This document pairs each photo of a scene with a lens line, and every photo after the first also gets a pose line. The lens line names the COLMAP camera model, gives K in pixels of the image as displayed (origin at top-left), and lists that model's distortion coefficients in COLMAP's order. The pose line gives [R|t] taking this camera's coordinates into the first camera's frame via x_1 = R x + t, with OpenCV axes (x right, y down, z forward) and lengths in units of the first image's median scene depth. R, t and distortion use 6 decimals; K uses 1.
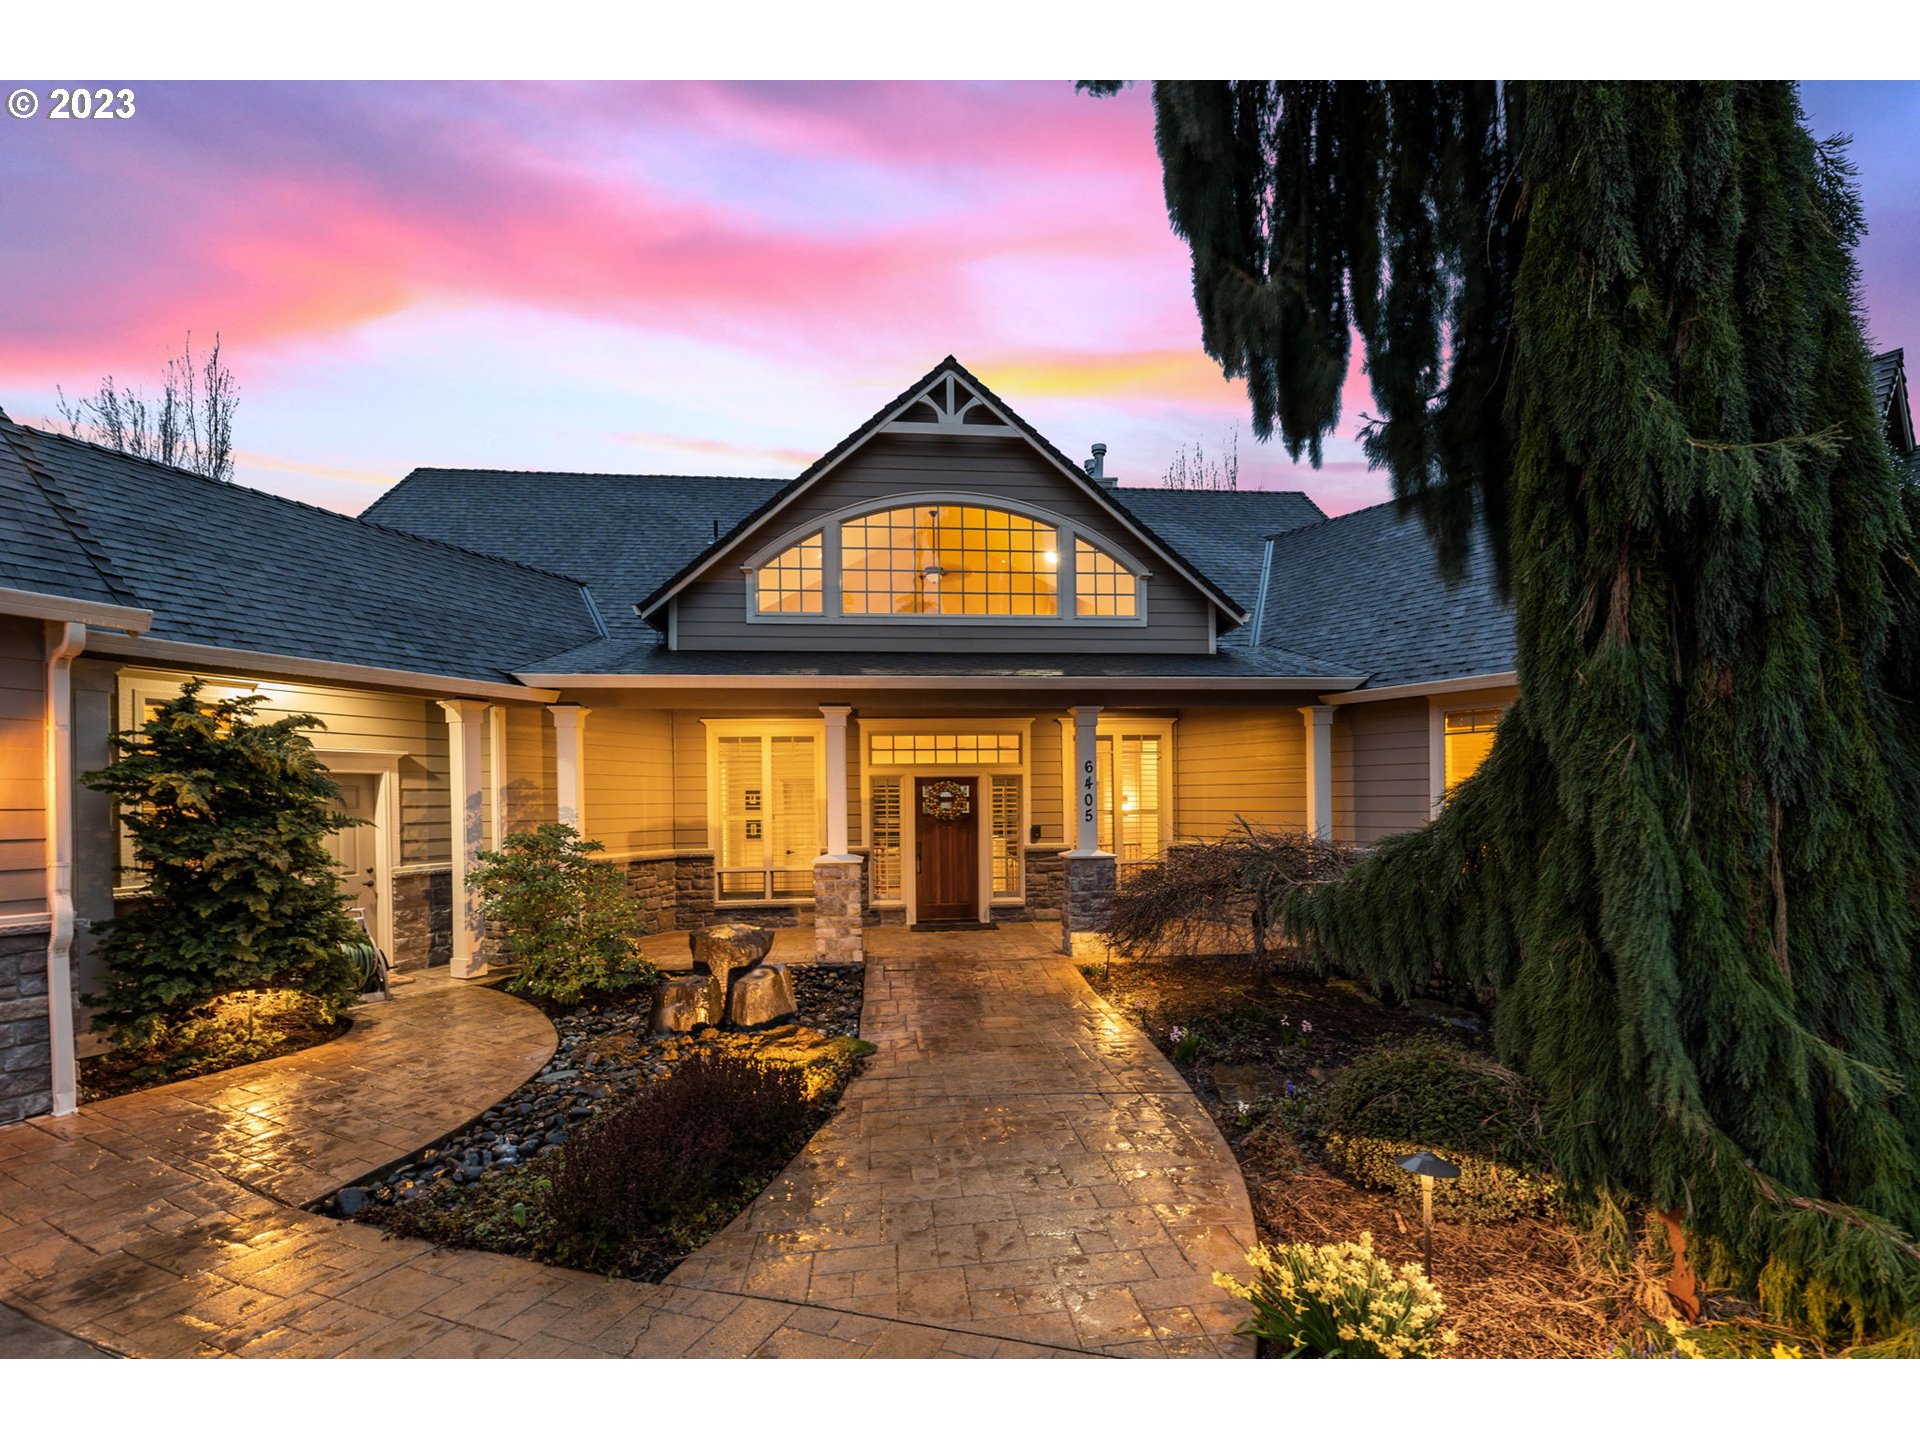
lens RADIAL K [[817.2, 0, 979.0], [0, 817.2, 803.1], [0, 0, 1]] dist [-0.001235, 0.000137]
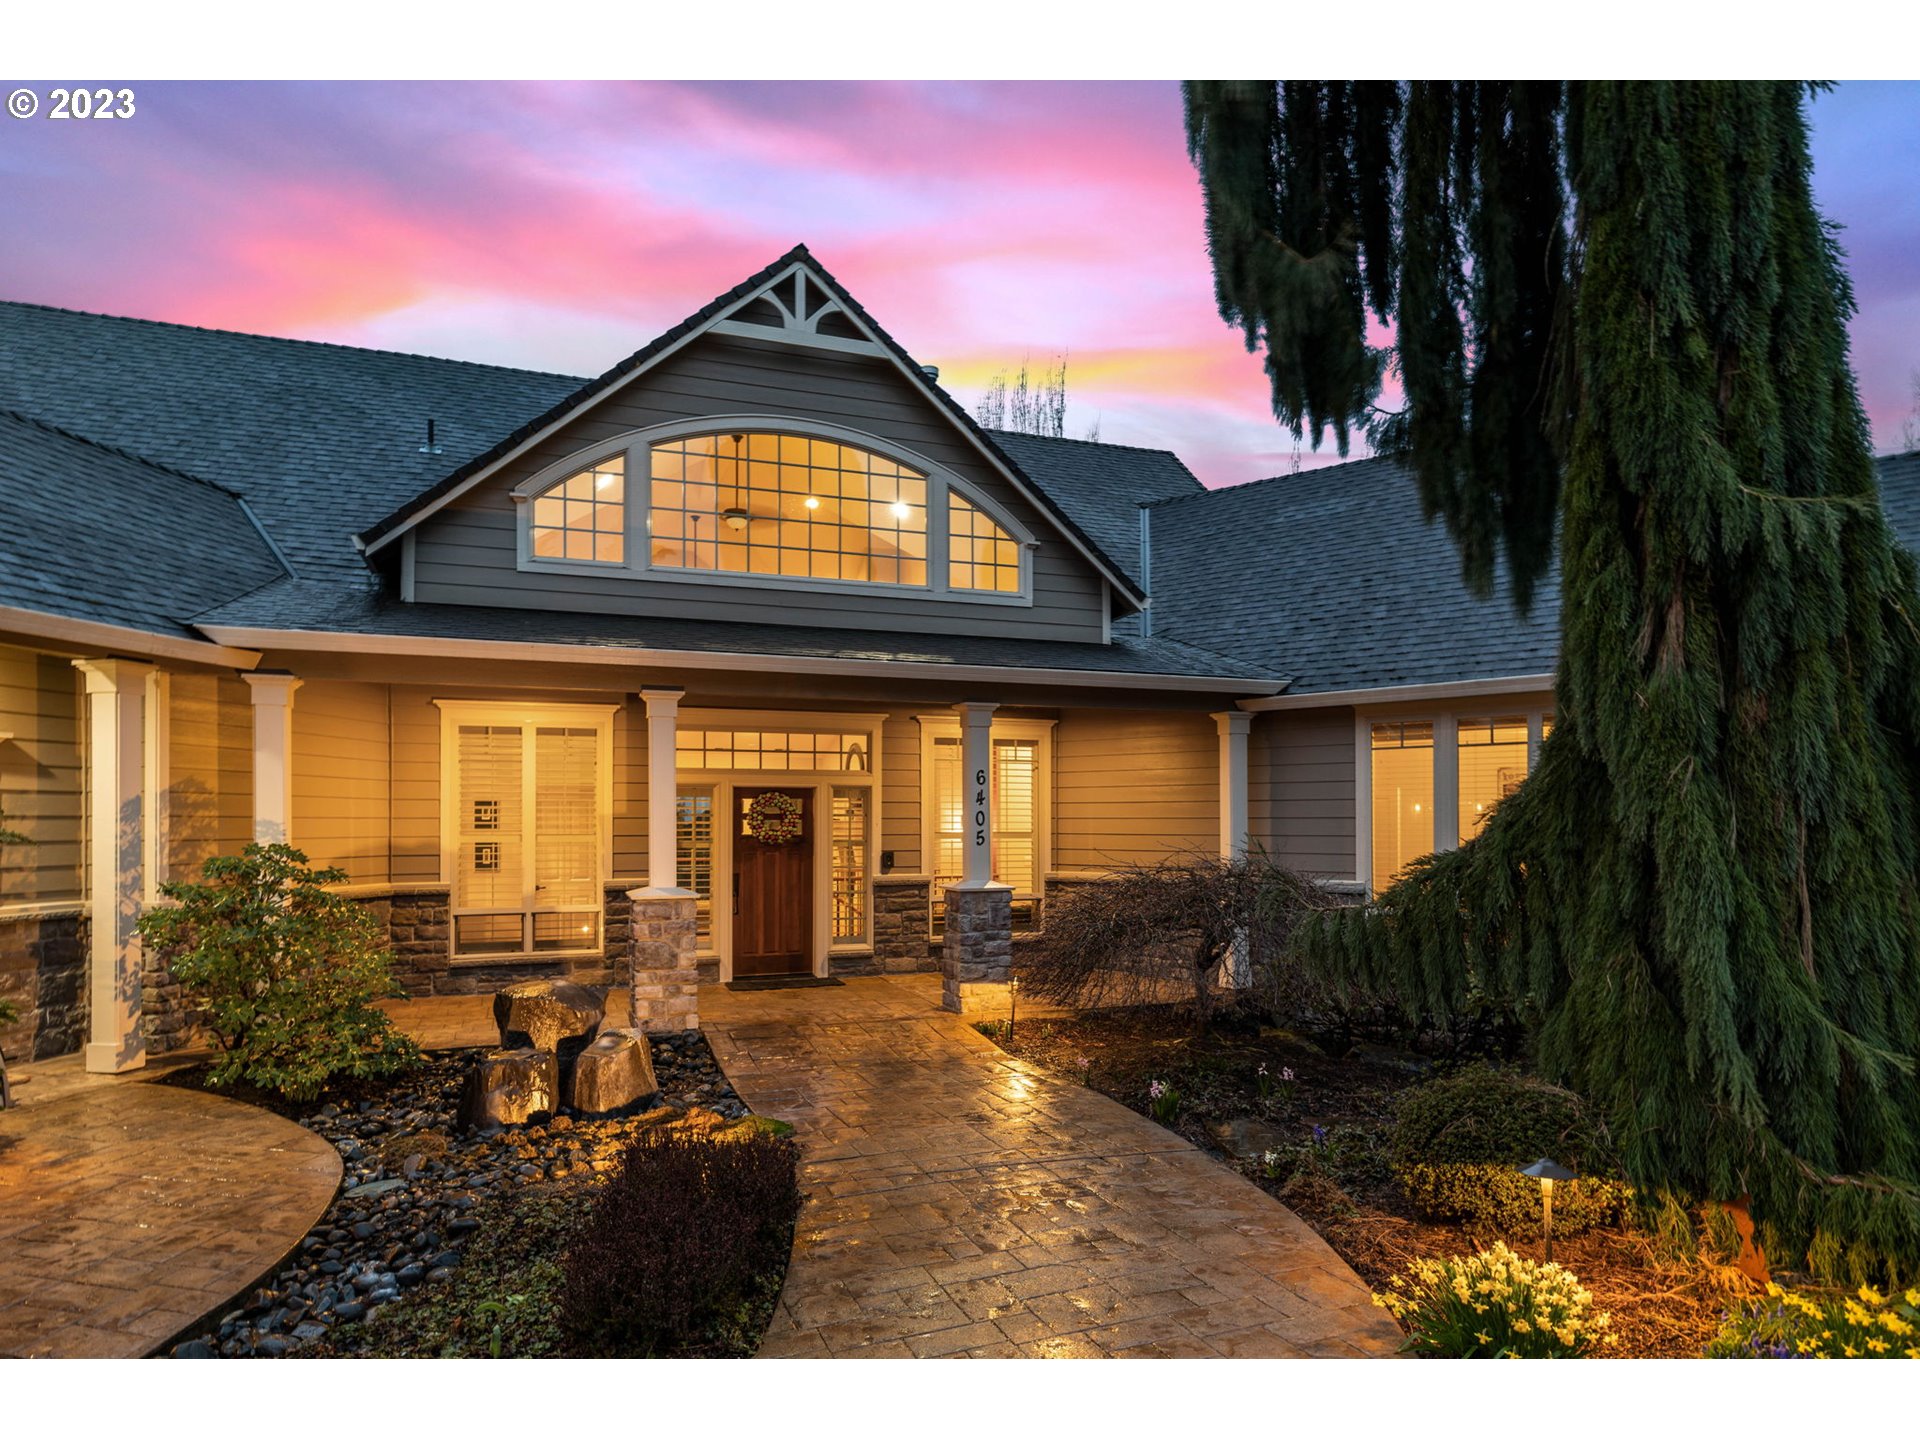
lens RADIAL K [[1106.9, 0, 954.2], [0, 1106.9, 811.6], [0, 0, 1]] dist [0.001166, -0.000515]
pose [[0.968533, 0.012589, 0.248567, -0.304349], [-0.009011, 0.999839, -0.015525, 0.012113], [-0.248723, 0.012797, 0.968490, -0.095972]]
